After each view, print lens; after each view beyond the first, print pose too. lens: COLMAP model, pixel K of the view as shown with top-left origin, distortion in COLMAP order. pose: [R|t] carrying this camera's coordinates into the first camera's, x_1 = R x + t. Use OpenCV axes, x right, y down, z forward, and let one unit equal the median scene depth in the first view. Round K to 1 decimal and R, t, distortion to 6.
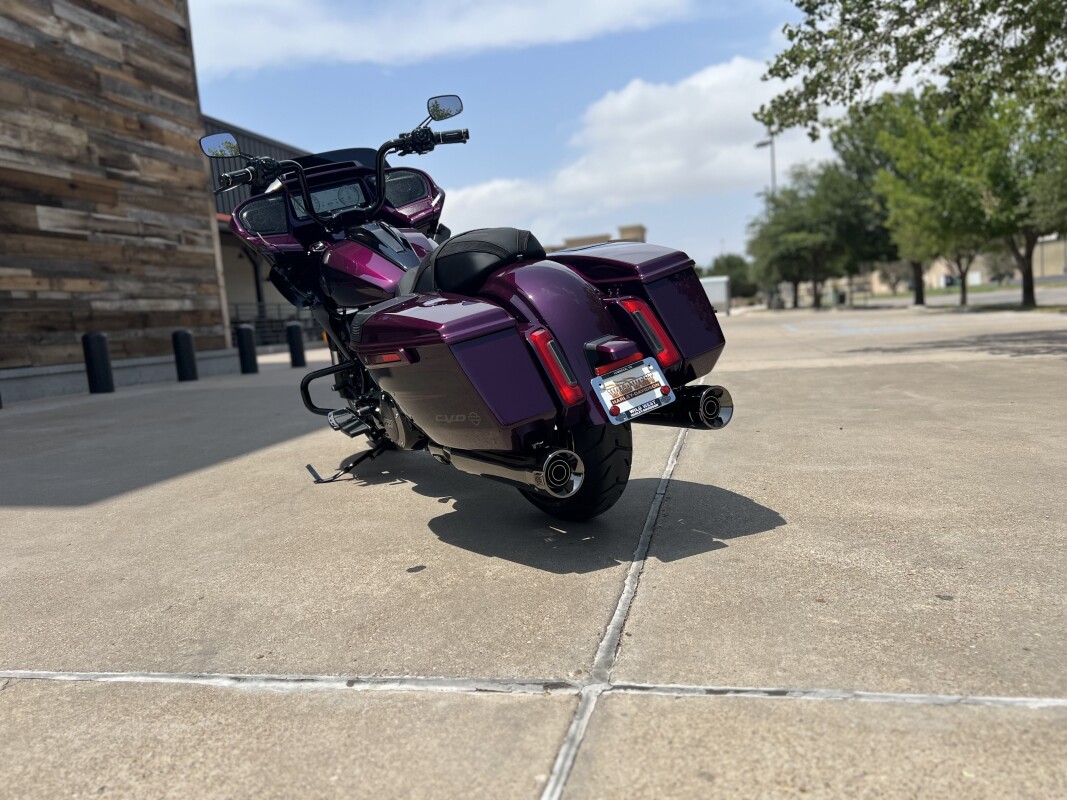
lens RADIAL K [[808.3, 0, 528.8], [0, 808.3, 407.3], [0, 0, 1]] dist [0.042575, -0.046716]
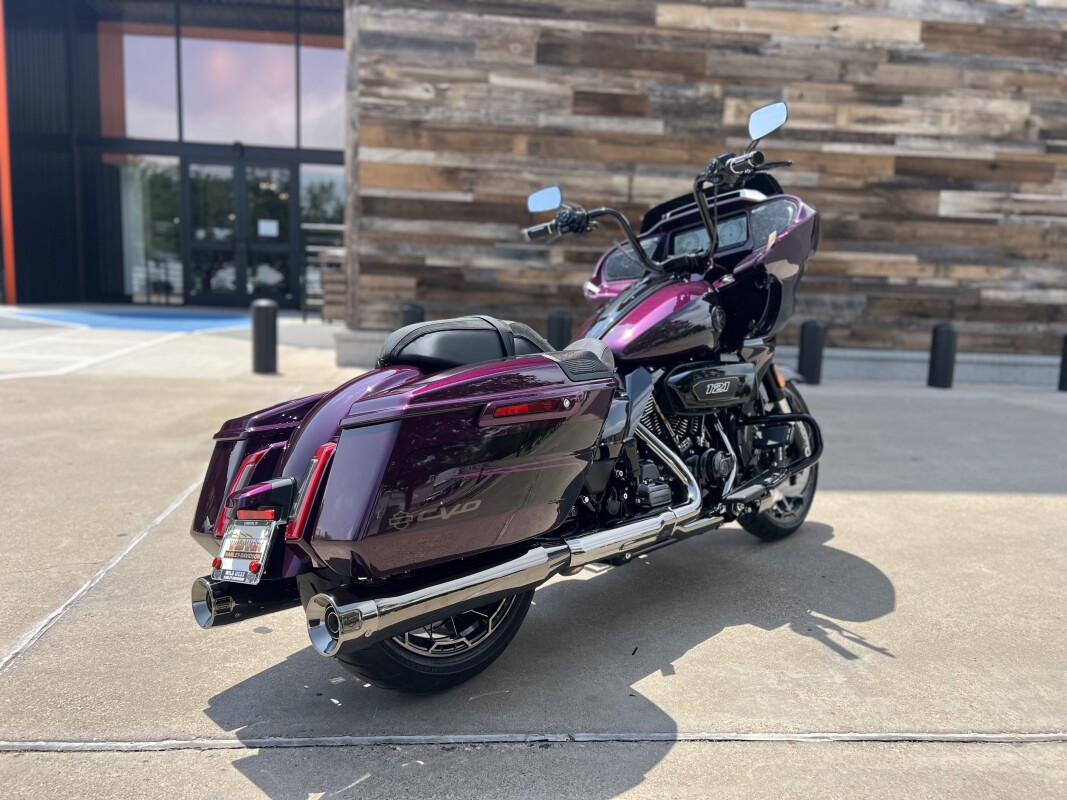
lens RADIAL K [[808.3, 0, 537.9], [0, 808.3, 410.8], [0, 0, 1]] dist [0.042575, -0.046716]
pose [[0.304082, 0.220880, -0.926686, 0.726819], [-0.162336, 0.970536, 0.178063, -0.269659], [0.938712, 0.096289, 0.330979, 0.750891]]
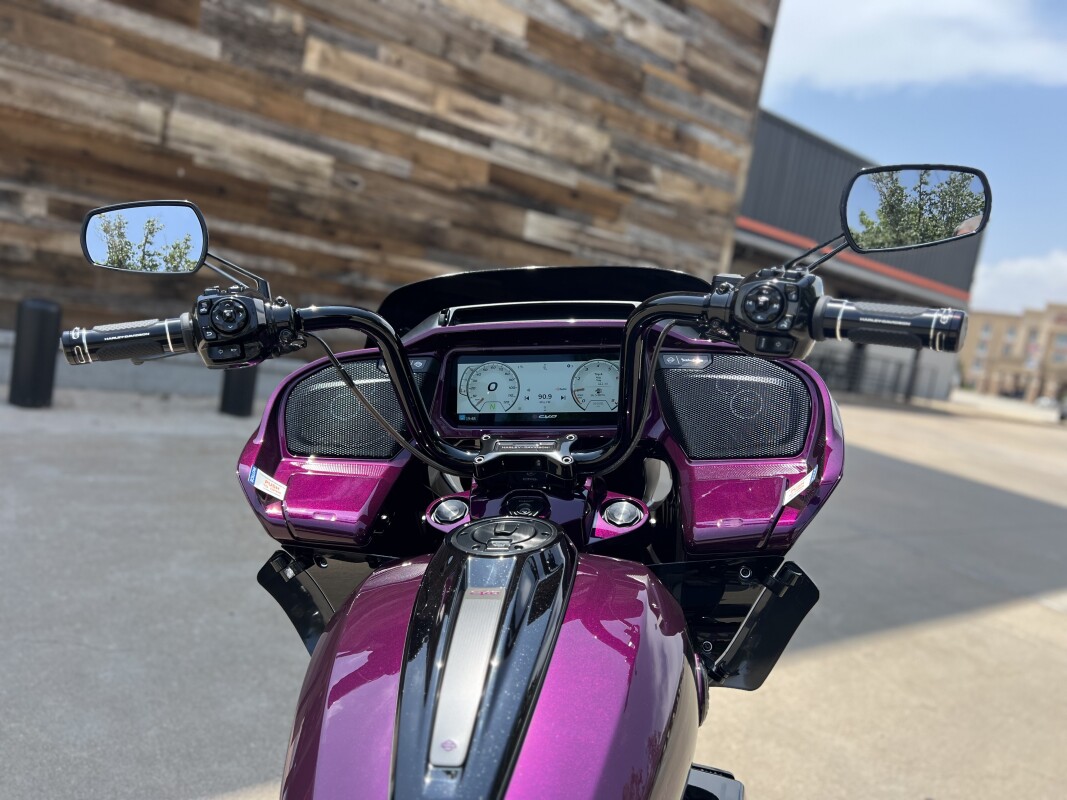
lens RADIAL K [[808.3, 0, 533.7], [0, 808.3, 411.2], [0, 0, 1]] dist [0.042575, -0.046716]
pose [[0.763388, 0.297227, -0.573493, -0.030433], [-0.302687, 0.948935, 0.088897, -0.371675], [0.570631, 0.105726, 0.814372, 0.912352]]
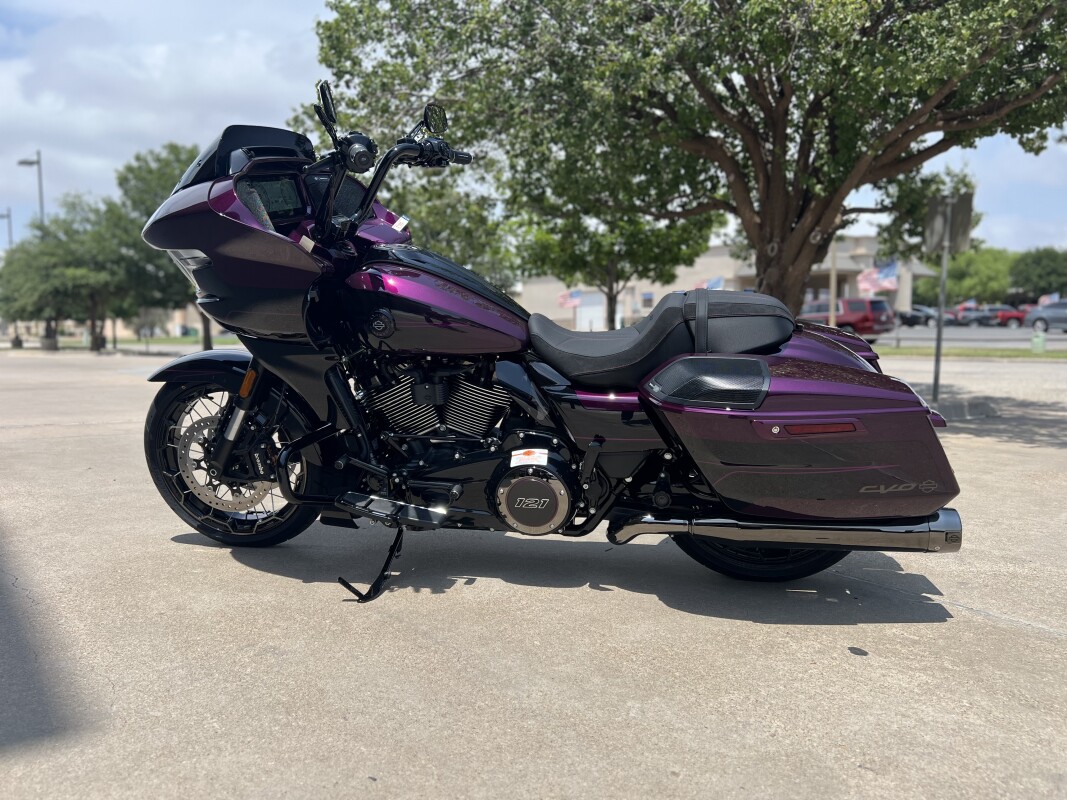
lens RADIAL K [[808.3, 0, 527.9], [0, 808.3, 393.2], [0, 0, 1]] dist [0.042575, -0.046716]
pose [[0.624835, 0.016559, 0.780581, -0.883335], [0.040818, 0.997715, -0.053838, -0.050981], [-0.779689, 0.065501, 0.622731, 0.540614]]
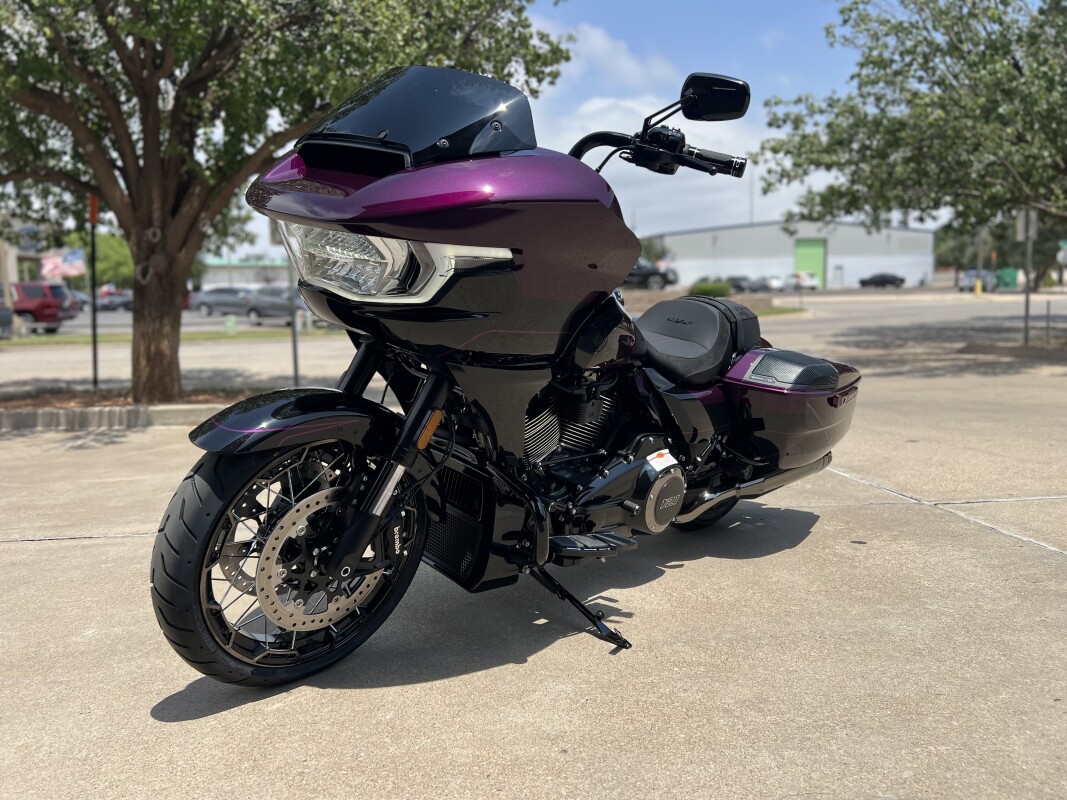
lens RADIAL K [[808.3, 0, 538.8], [0, 808.3, 393.2], [0, 0, 1]] dist [0.042575, -0.046716]
pose [[-0.309236, -0.019437, 0.950787, -1.023067], [0.155165, 0.985362, 0.070610, -0.189573], [-0.938241, 0.169364, -0.301693, 1.496110]]
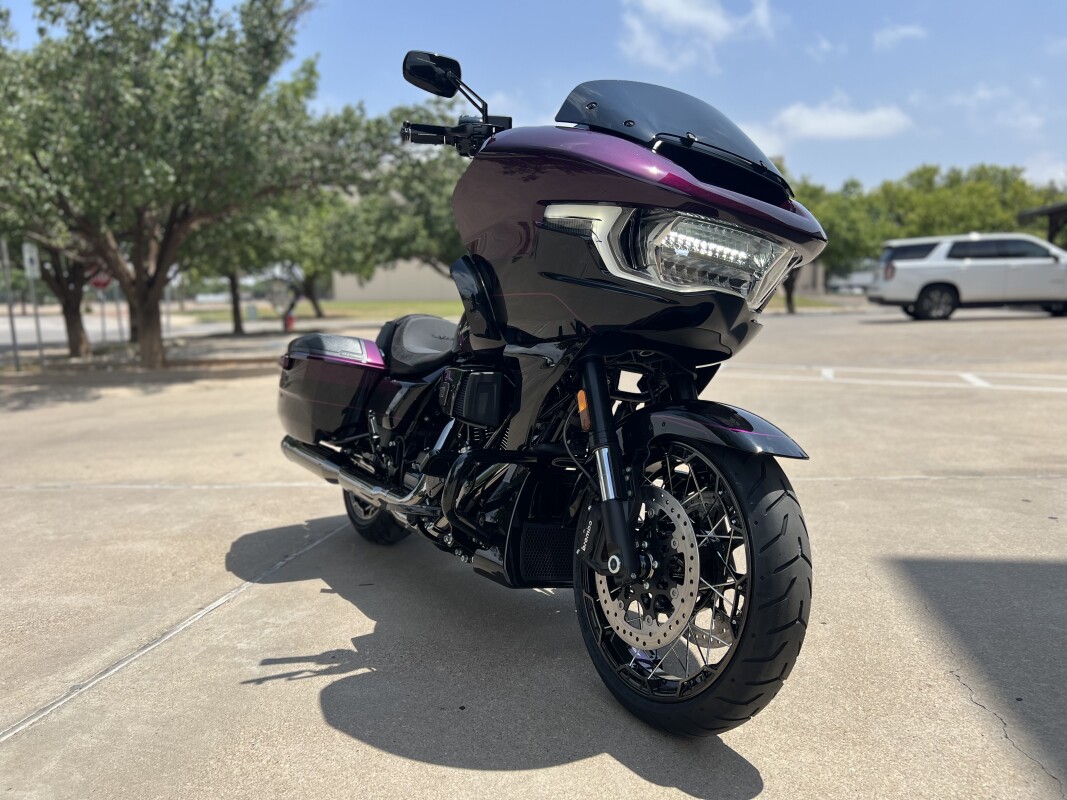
lens RADIAL K [[808.3, 0, 528.4], [0, 808.3, 410.4], [0, 0, 1]] dist [0.042575, -0.046716]
pose [[-0.994457, 0.104247, -0.013709, -0.179197], [0.097916, 0.965697, 0.240502, -0.337763], [0.038310, 0.237827, -0.970552, 2.103666]]
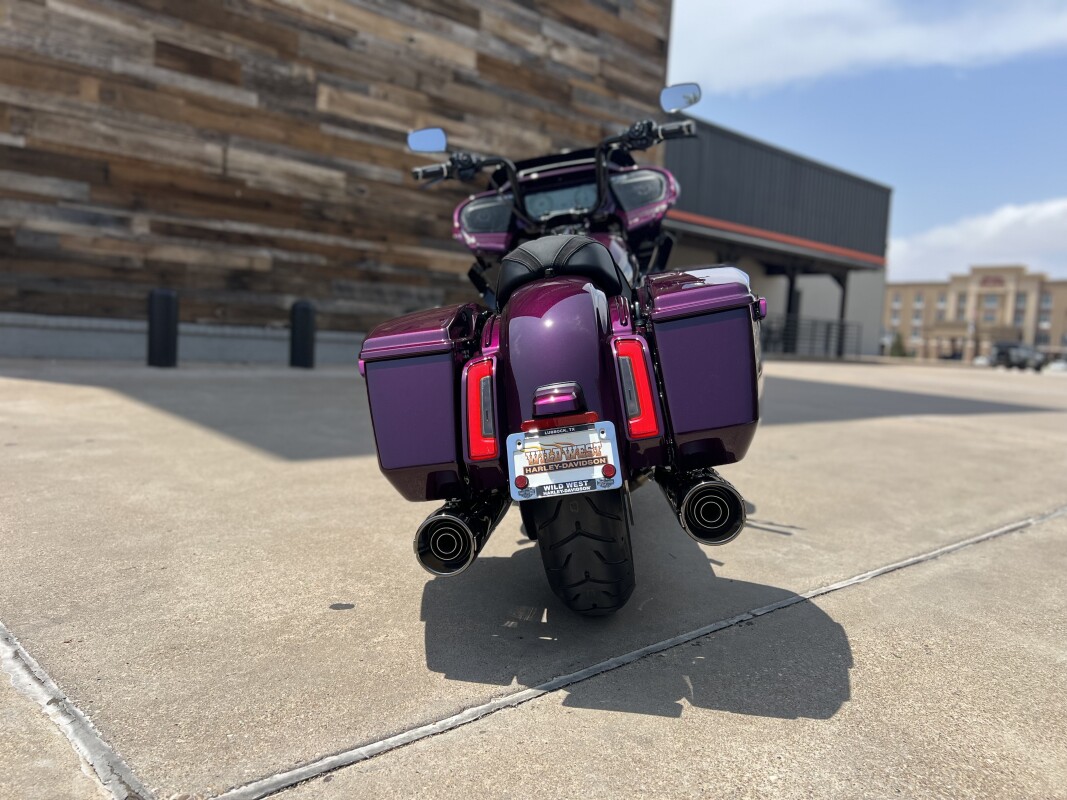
lens RADIAL K [[808.3, 0, 531.7], [0, 808.3, 405.2], [0, 0, 1]] dist [0.042575, -0.046716]
pose [[0.818890, 0.176868, -0.546019, 0.376306], [-0.184050, 0.982016, 0.042070, -0.072962], [0.543640, 0.066044, 0.836716, 0.277050]]
